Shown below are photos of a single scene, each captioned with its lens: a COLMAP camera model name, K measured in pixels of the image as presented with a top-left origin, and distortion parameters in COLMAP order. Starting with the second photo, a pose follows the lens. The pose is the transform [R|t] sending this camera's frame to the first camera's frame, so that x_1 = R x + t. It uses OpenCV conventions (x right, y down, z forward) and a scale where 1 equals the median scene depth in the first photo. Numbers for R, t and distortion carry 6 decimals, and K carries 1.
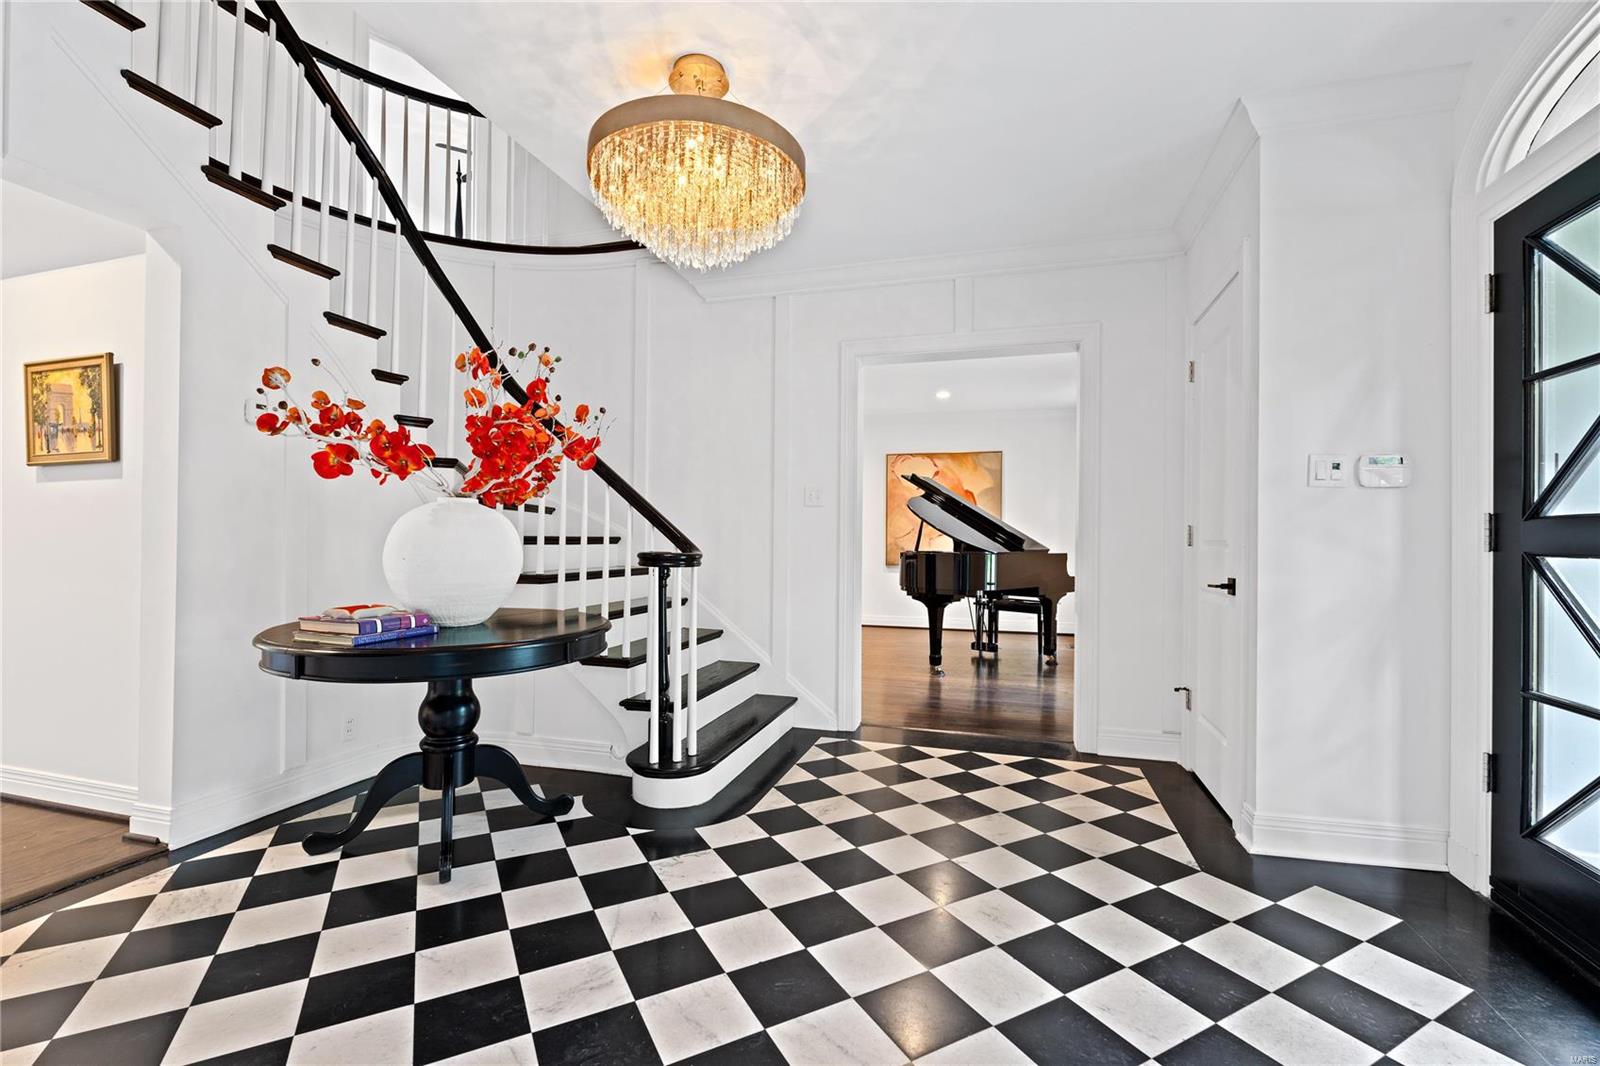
lens RADIAL K [[698.0, 0, 806.3], [0, 698.0, 532.9], [0, 0, 1]] dist [0.000617, -0.000499]
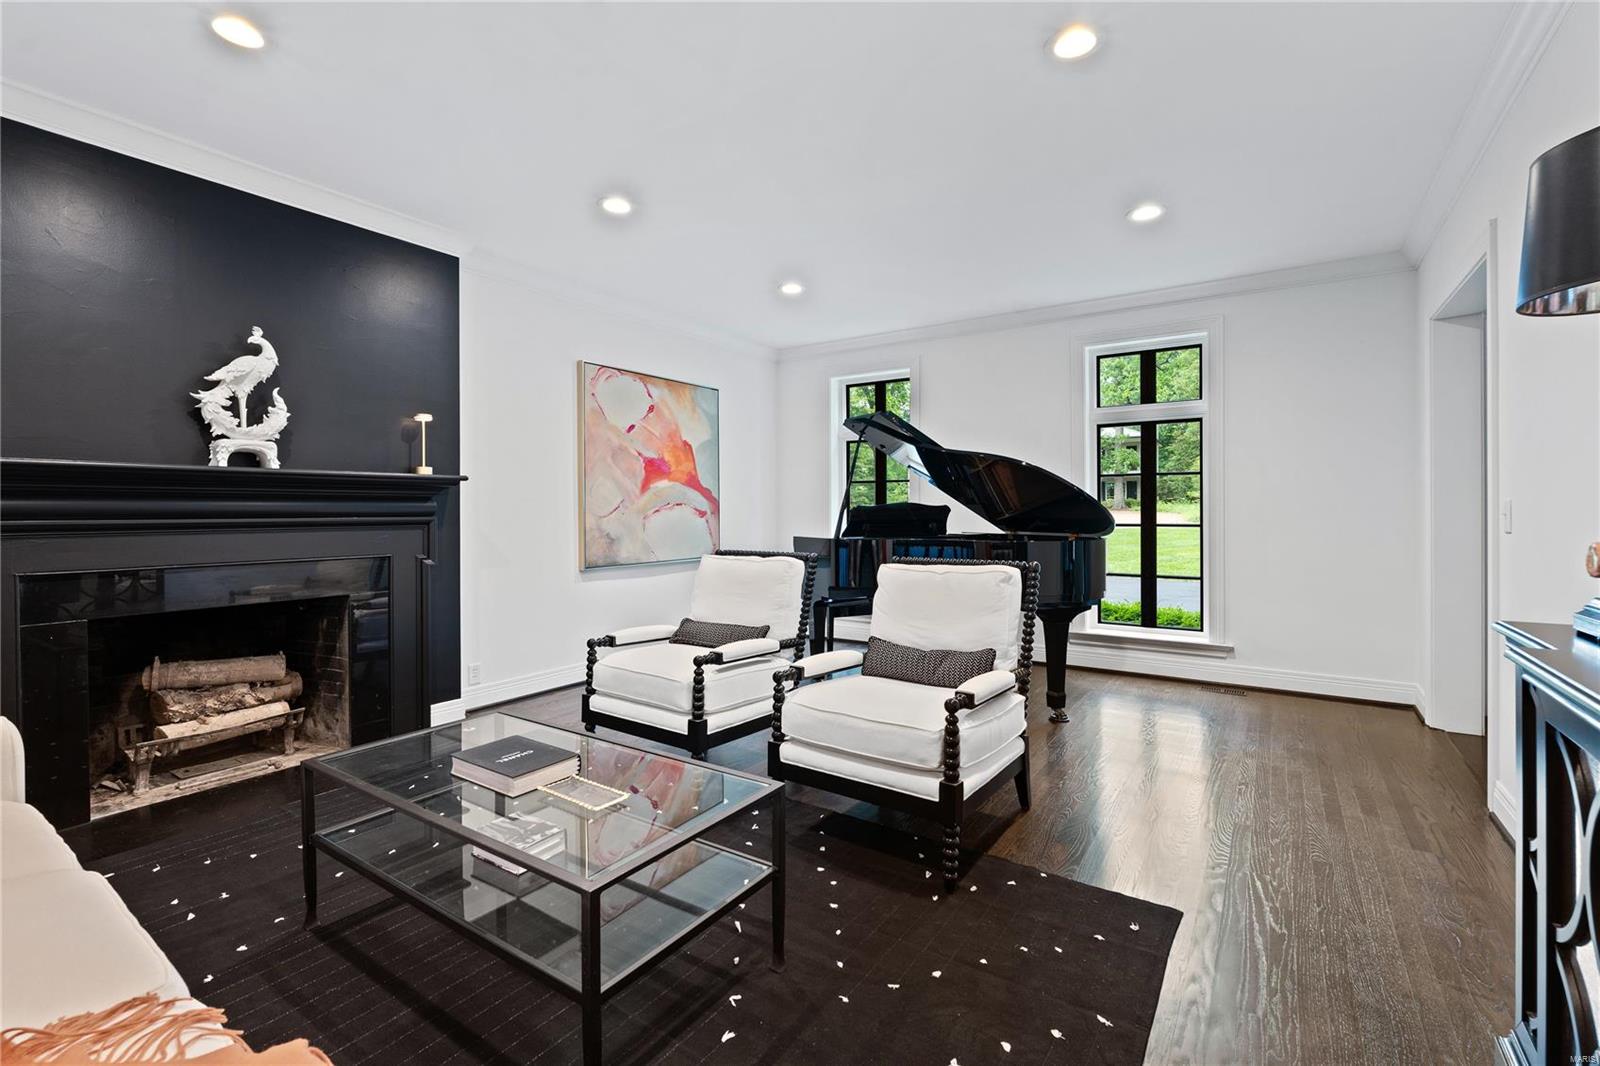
lens RADIAL K [[698.0, 0, 814.4], [0, 698.0, 516.7], [0, 0, 1]] dist [0.000617, -0.000499]
pose [[0.302464, -0.020321, 0.952944, -0.347362], [0.001208, 0.999780, 0.020936, -0.005198], [-0.953160, -0.005182, 0.302422, 0.693926]]
